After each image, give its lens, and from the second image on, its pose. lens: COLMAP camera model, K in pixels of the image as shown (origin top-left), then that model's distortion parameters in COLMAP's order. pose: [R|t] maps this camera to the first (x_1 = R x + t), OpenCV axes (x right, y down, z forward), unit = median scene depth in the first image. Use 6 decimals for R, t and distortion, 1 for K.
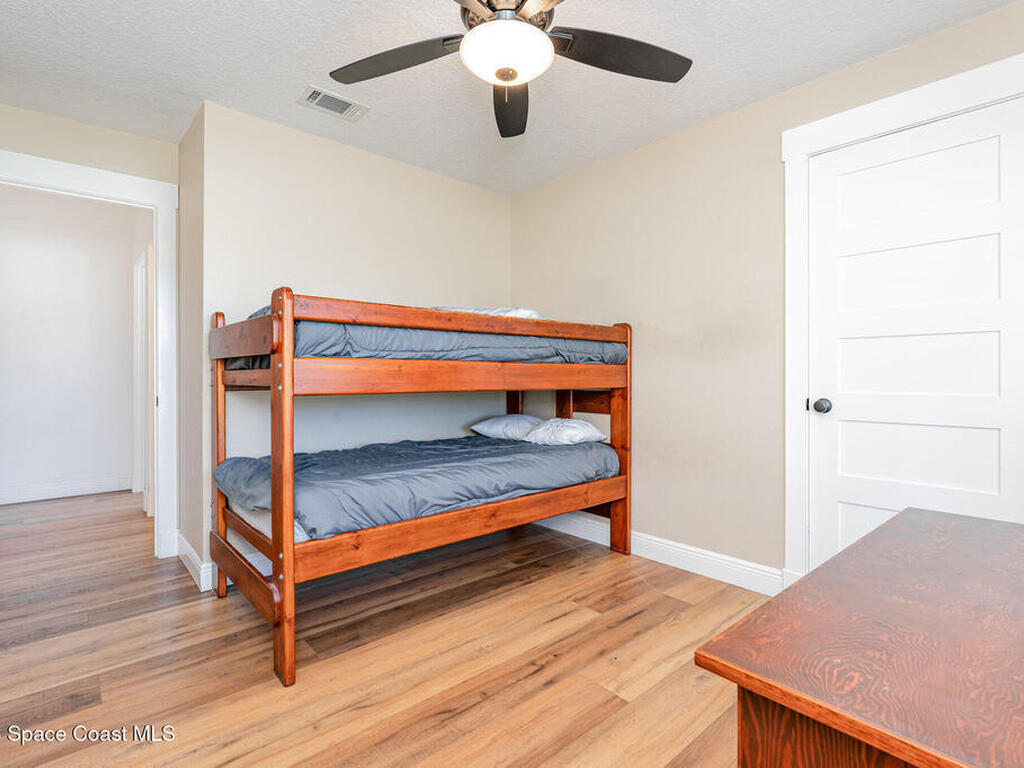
lens RADIAL K [[512.1, 0, 514.1], [0, 512.1, 380.6], [0, 0, 1]] dist [-0.005780, 0.001509]
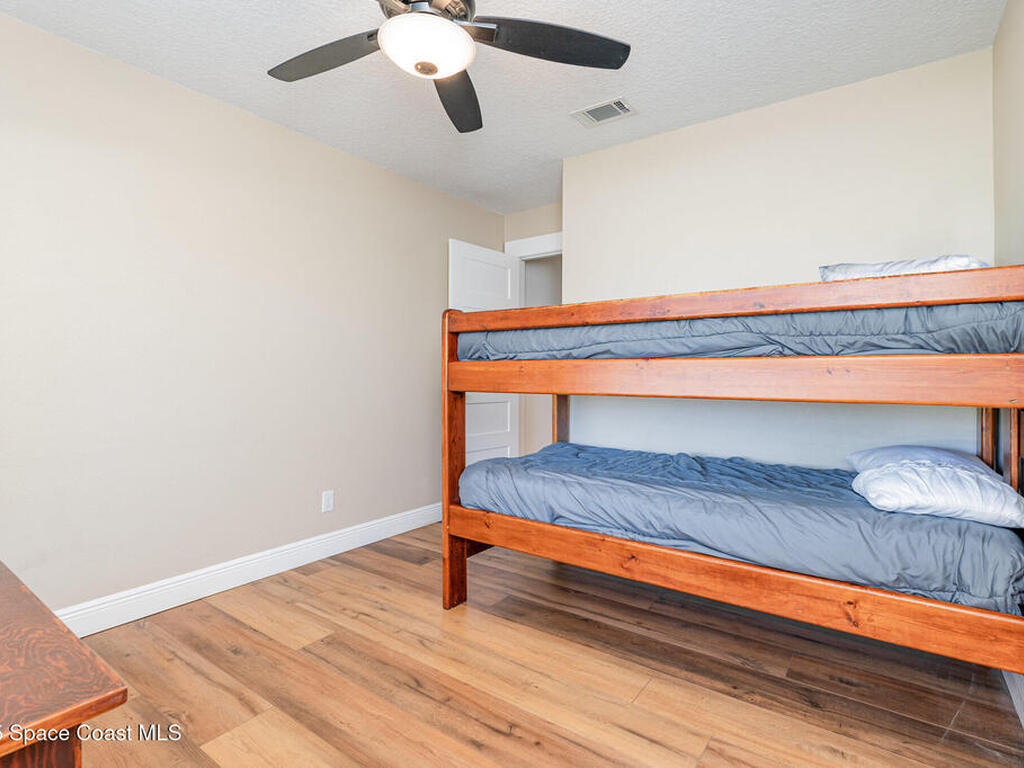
lens RADIAL K [[512.1, 0, 512.5], [0, 512.1, 376.9], [0, 0, 1]] dist [-0.005780, 0.001509]
pose [[0.224435, 0.004406, -0.974479, 0.673773], [-0.012441, 0.999921, 0.001656, -0.008512], [0.974410, 0.011752, 0.224472, 0.650536]]
